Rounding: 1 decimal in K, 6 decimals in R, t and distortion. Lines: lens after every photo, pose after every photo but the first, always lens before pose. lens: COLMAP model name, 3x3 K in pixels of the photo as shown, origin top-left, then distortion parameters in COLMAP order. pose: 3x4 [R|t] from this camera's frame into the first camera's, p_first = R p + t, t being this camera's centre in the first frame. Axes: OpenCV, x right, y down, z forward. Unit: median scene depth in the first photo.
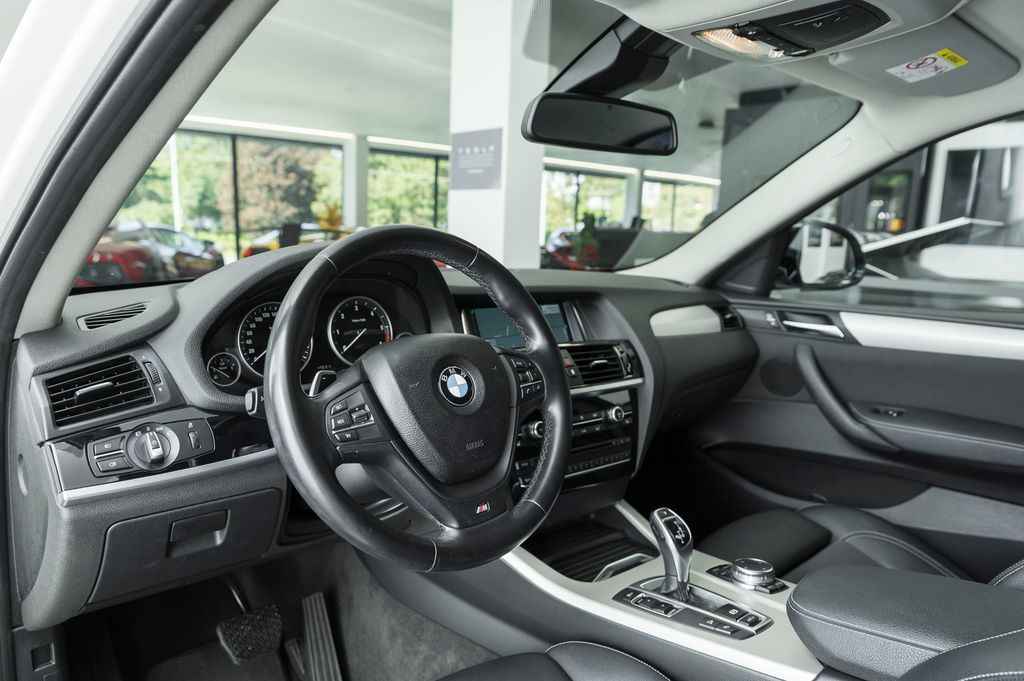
lens RADIAL K [[719.5, 0, 511.0], [0, 719.5, 362.1], [0, 0, 1]] dist [0.064100, 0.000150]
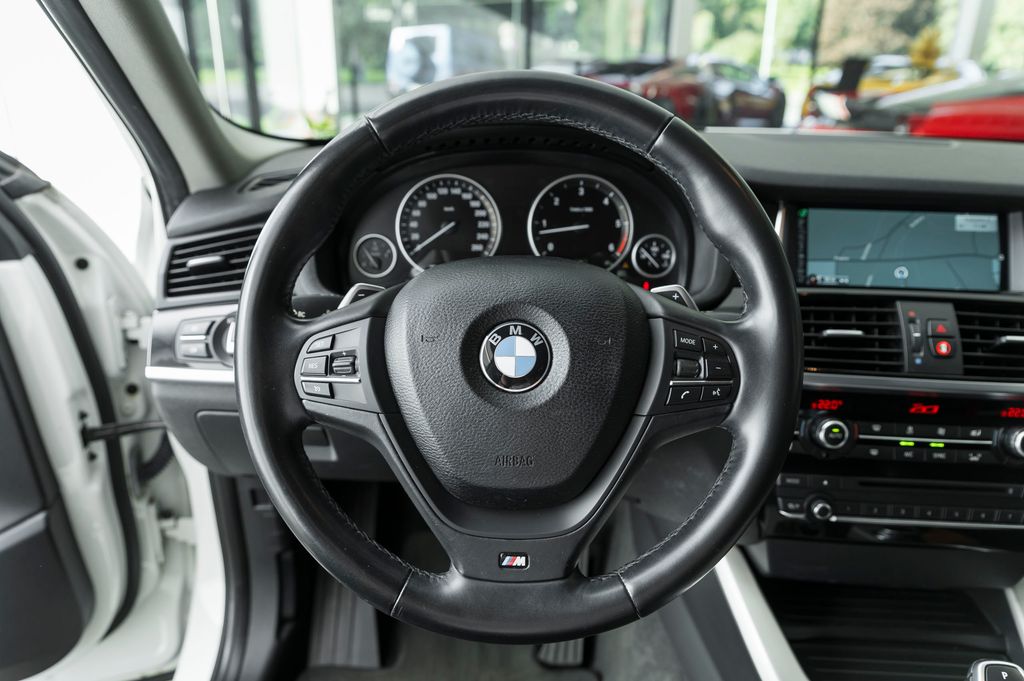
lens RADIAL K [[769.0, 0, 512.0], [0, 769.0, 340.5], [0, 0, 1]] dist [-0.030842, 0.010301]
pose [[0.735240, 0.234635, -0.635900, 0.226332], [-0.123413, 0.968832, 0.214788, -0.081252], [0.666477, -0.079442, 0.741281, 0.374263]]
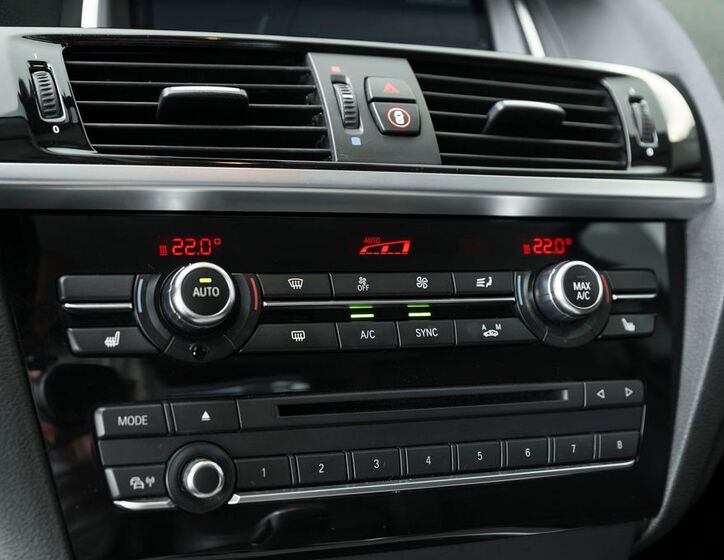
lens RADIAL K [[1101.2, 0, 386.1], [0, 1101.2, 252.4], [0, 0, 1]] dist [-0.082765, -0.009696]
pose [[0.953813, 0.027925, -0.299099, 0.223640], [-0.059518, 0.993499, -0.097043, 0.114140], [0.294445, 0.110363, 0.949275, 0.641546]]
